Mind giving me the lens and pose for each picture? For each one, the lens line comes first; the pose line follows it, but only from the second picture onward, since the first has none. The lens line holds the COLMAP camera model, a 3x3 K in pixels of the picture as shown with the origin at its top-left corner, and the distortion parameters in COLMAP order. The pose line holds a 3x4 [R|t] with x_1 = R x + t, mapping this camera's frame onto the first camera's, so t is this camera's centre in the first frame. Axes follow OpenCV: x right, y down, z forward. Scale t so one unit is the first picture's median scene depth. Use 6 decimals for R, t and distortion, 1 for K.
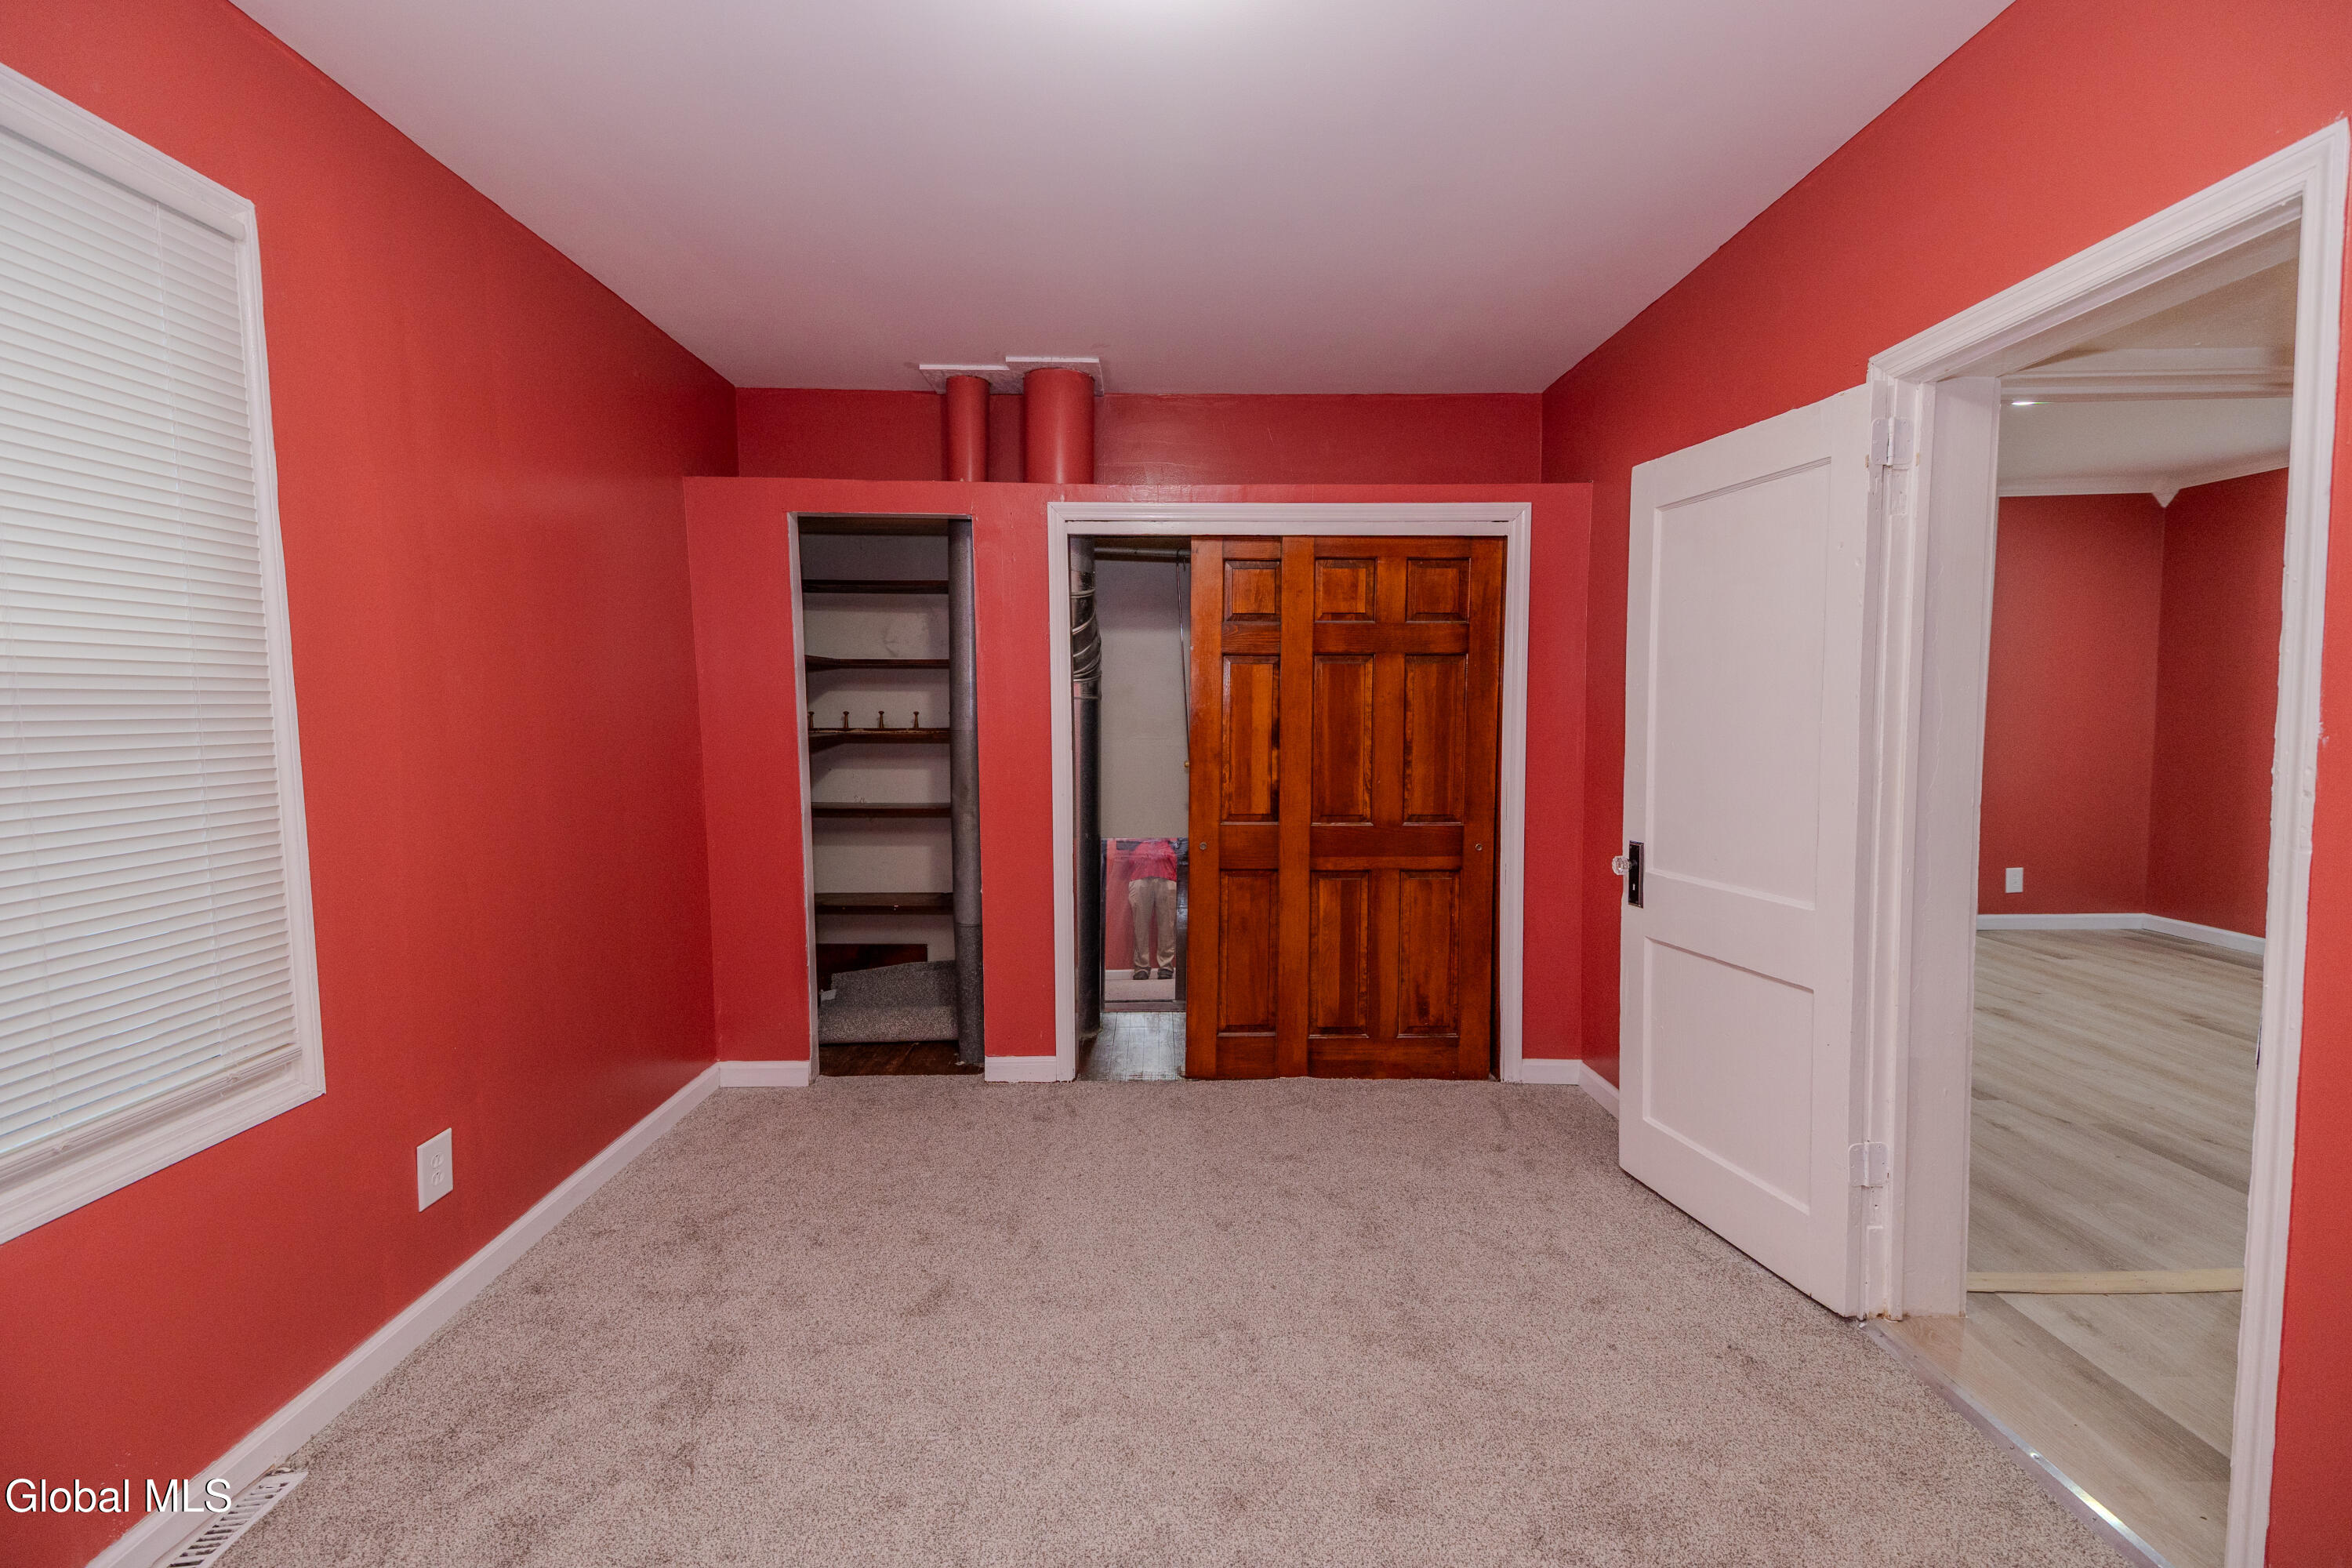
lens RADIAL K [[954.8, 0, 1172.2], [0, 954.8, 778.7], [0, 0, 1]] dist [0.058740, -0.021352]
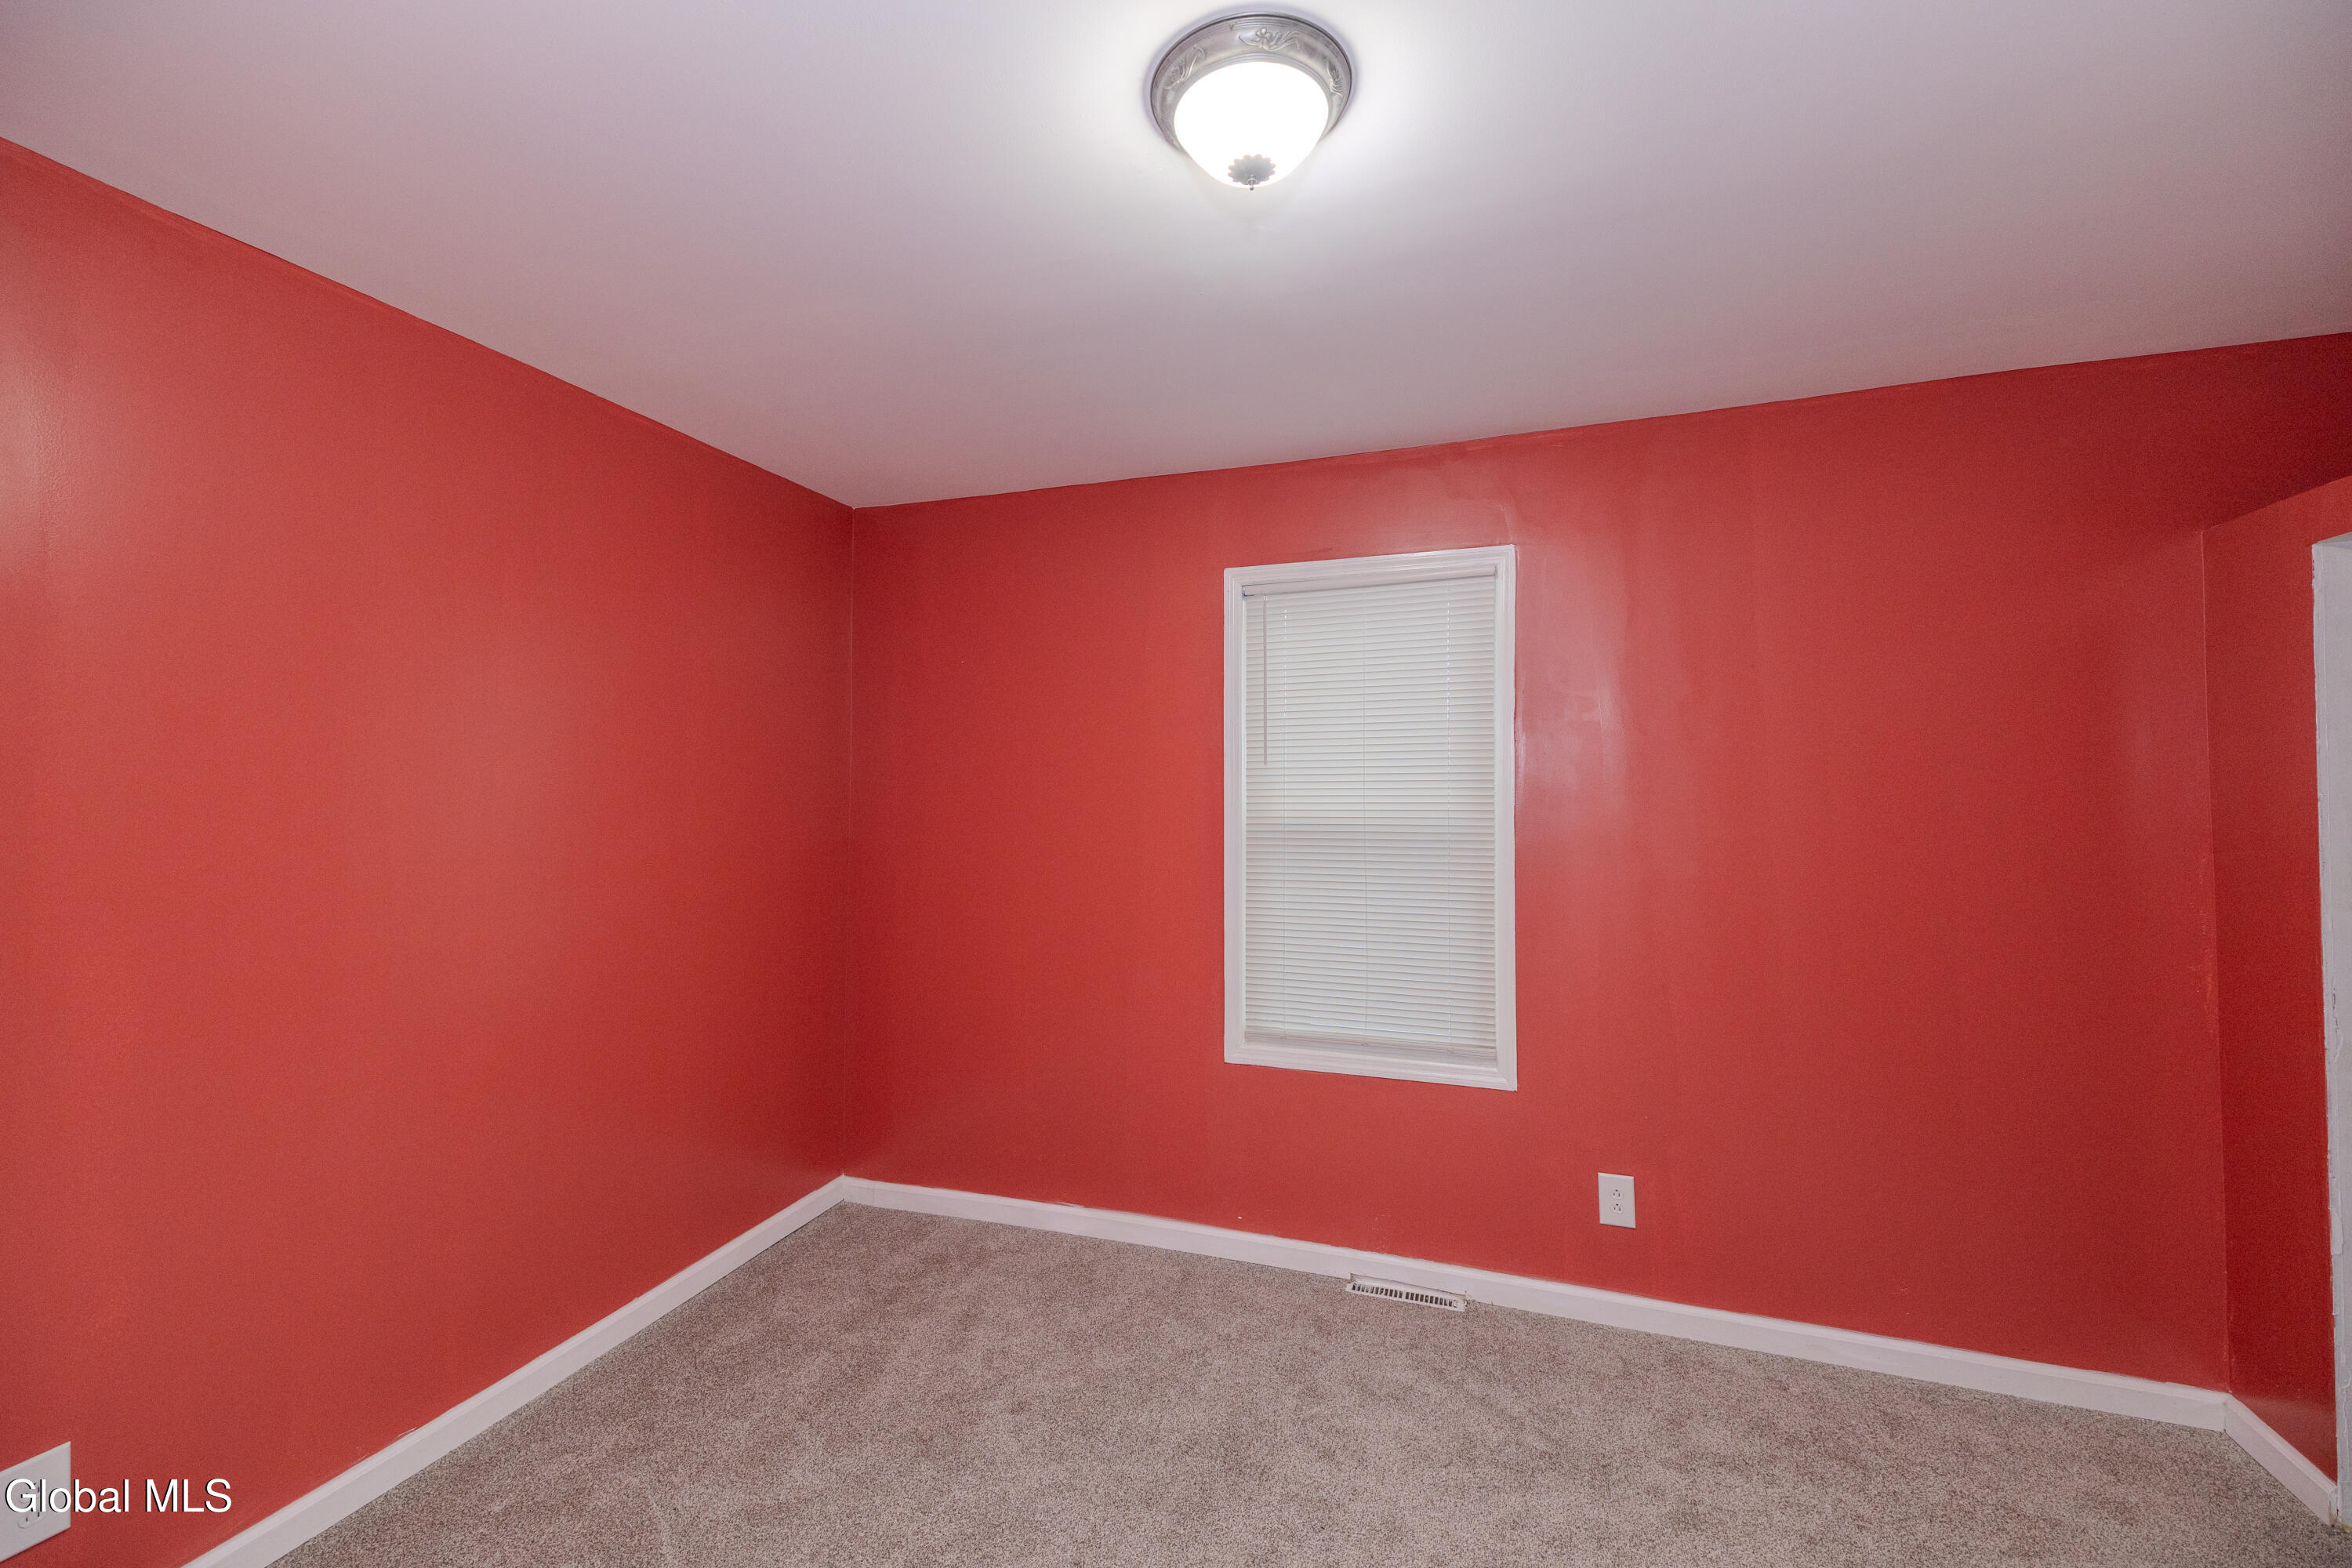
lens RADIAL K [[954.8, 0, 1172.2], [0, 954.8, 778.7], [0, 0, 1]] dist [0.058740, -0.021352]
pose [[-0.334342, -0.013350, -0.942357, 0.673271], [-0.072800, 0.997278, 0.011700, -0.132229], [0.939636, 0.072515, -0.334404, 0.848227]]
